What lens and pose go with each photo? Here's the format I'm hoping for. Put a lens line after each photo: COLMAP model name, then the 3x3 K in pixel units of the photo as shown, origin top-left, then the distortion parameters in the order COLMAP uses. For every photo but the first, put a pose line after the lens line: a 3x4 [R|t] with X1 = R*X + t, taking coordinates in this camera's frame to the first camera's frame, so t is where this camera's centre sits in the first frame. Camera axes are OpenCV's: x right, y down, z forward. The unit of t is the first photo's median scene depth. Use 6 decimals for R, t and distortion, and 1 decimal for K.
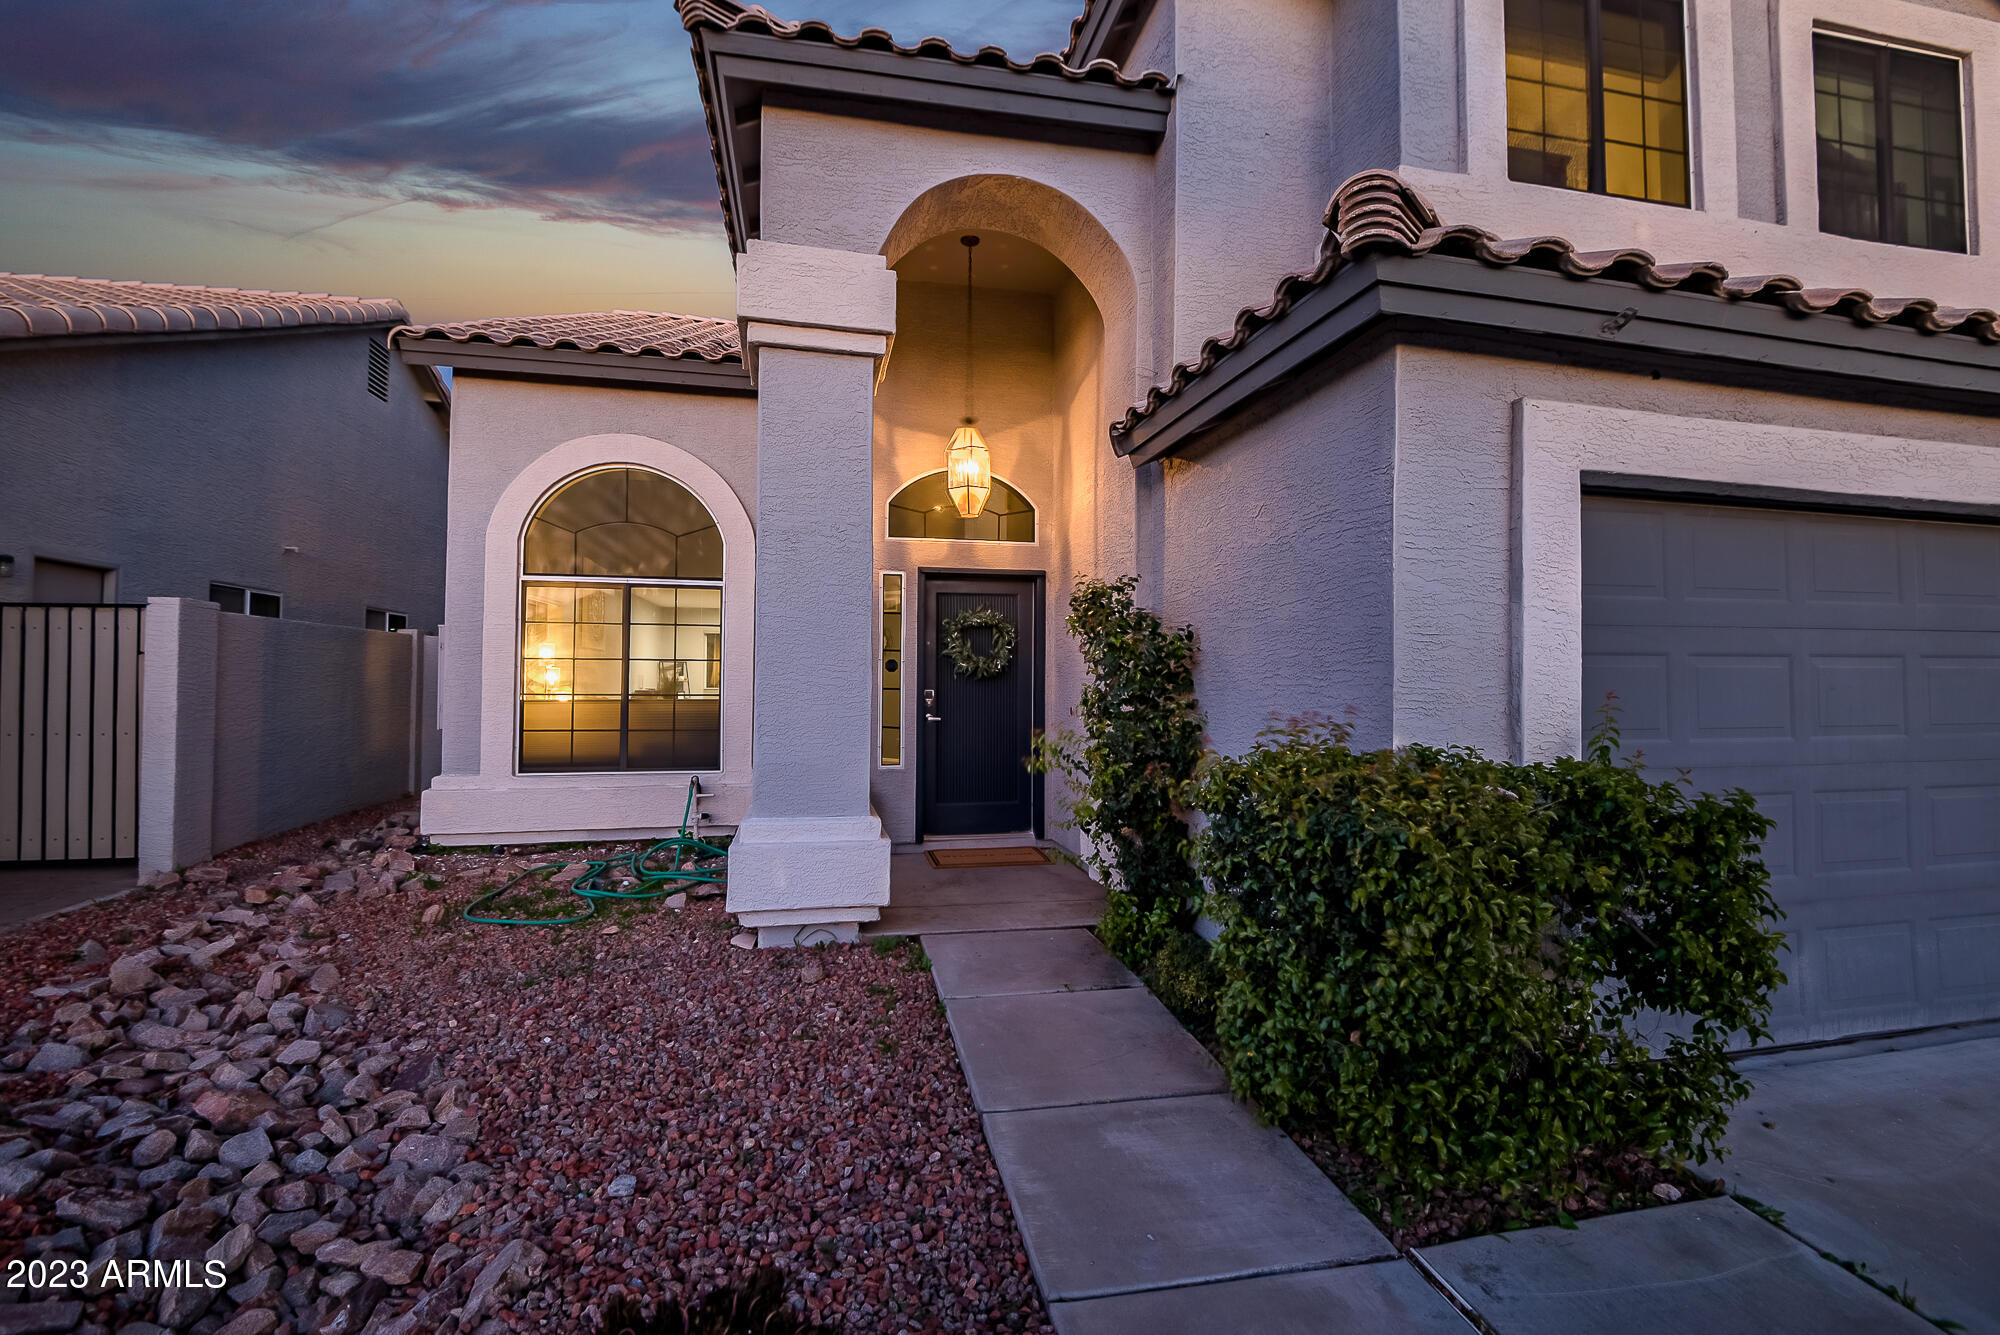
lens RADIAL K [[906.0, 0, 1000.2], [0, 906.0, 652.0], [0, 0, 1]] dist [0.001821, -0.025070]
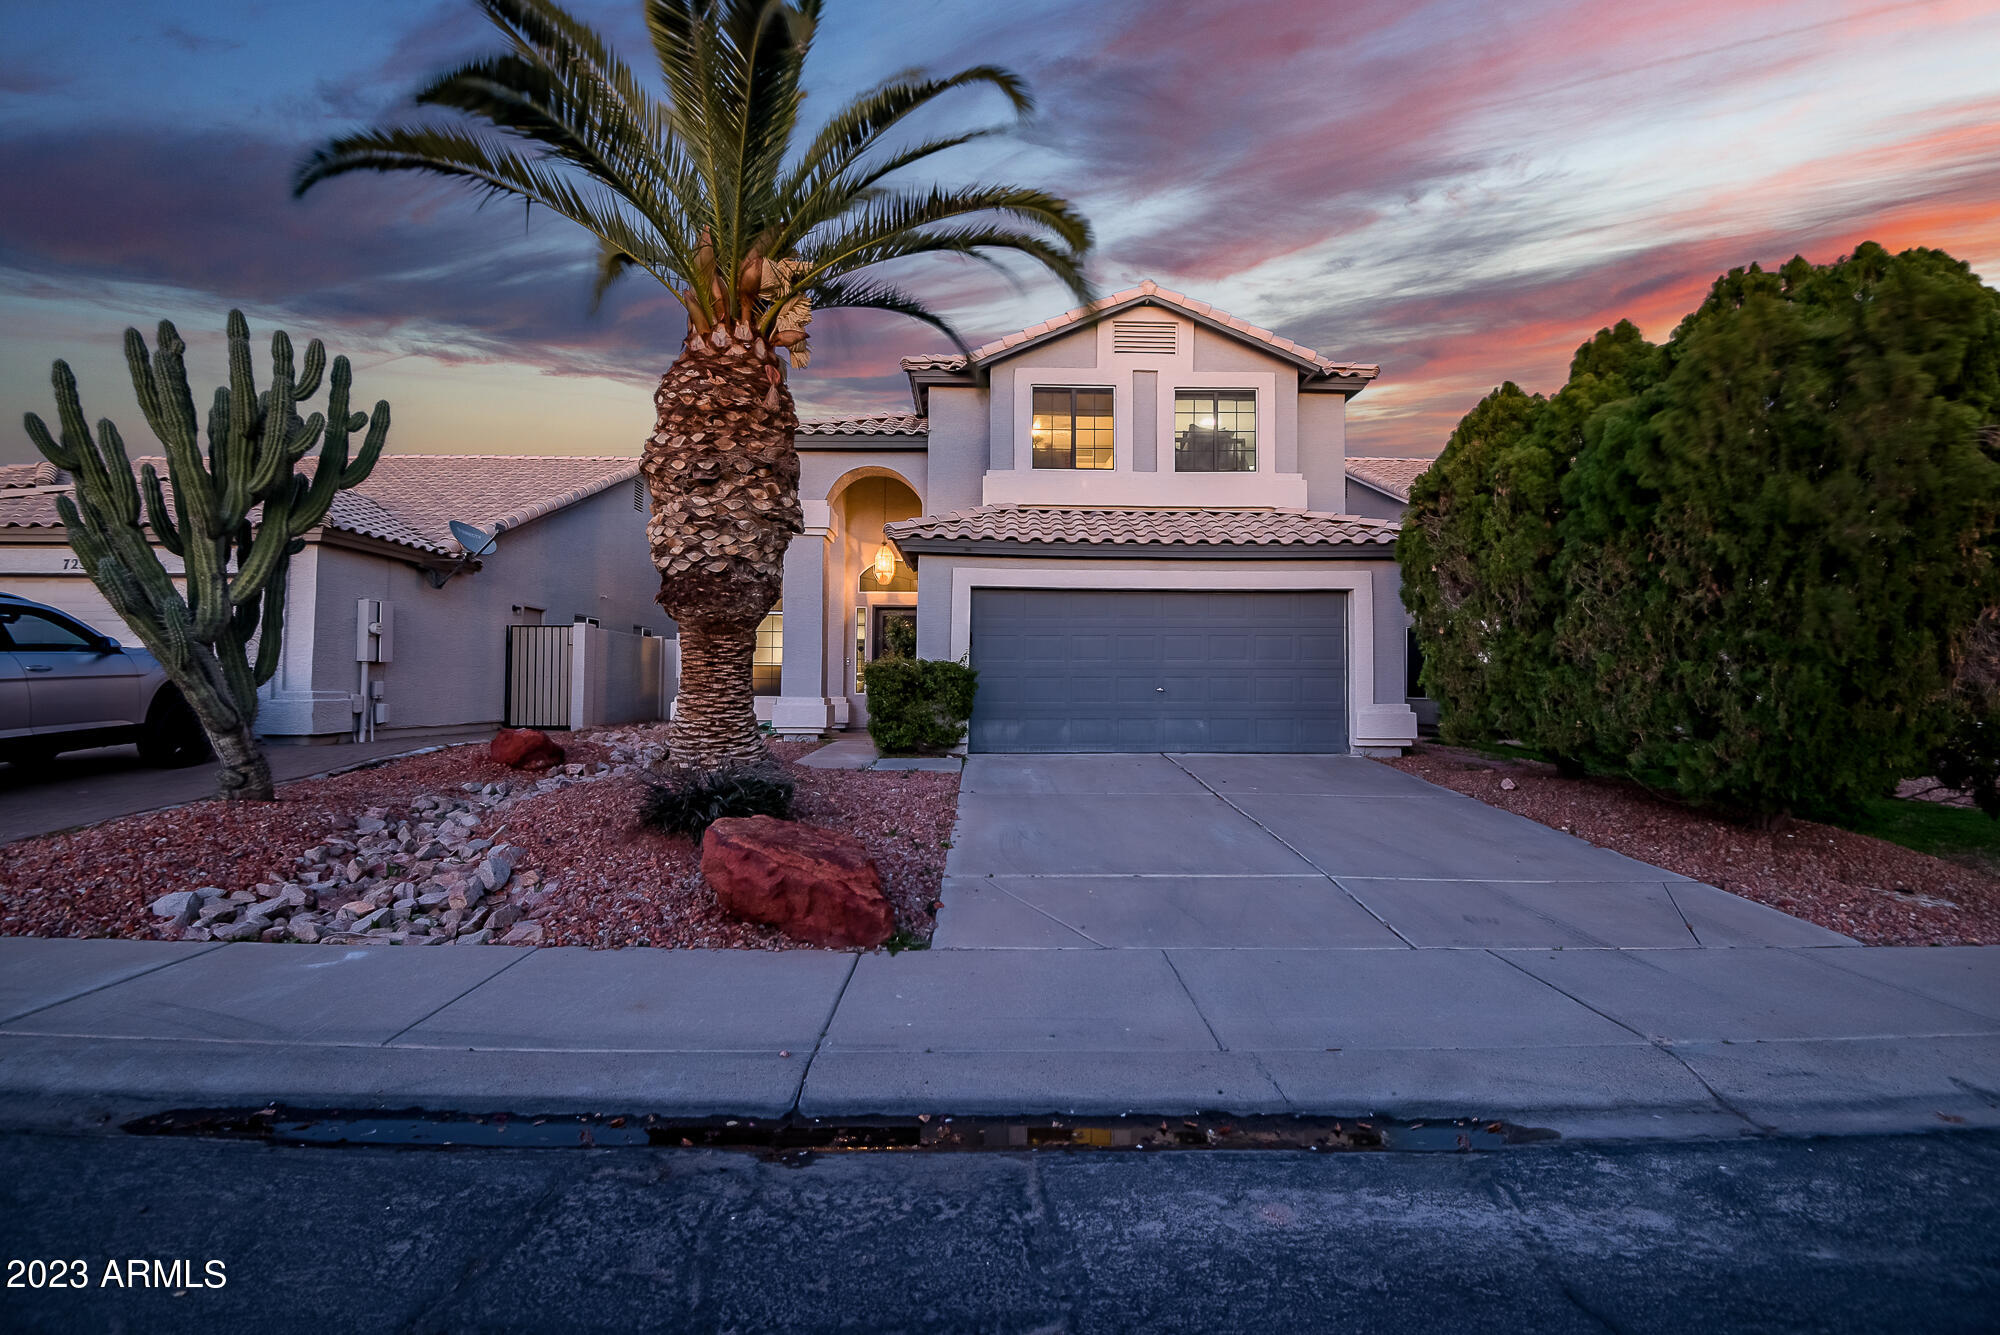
lens RADIAL K [[906.0, 0, 1000.2], [0, 906.0, 652.0], [0, 0, 1]] dist [0.001821, -0.025070]
pose [[0.983460, -0.009617, -0.180872, 0.677684], [0.008585, 0.999942, -0.006492, 0.045723], [0.180924, 0.004831, 0.983485, -1.260101]]
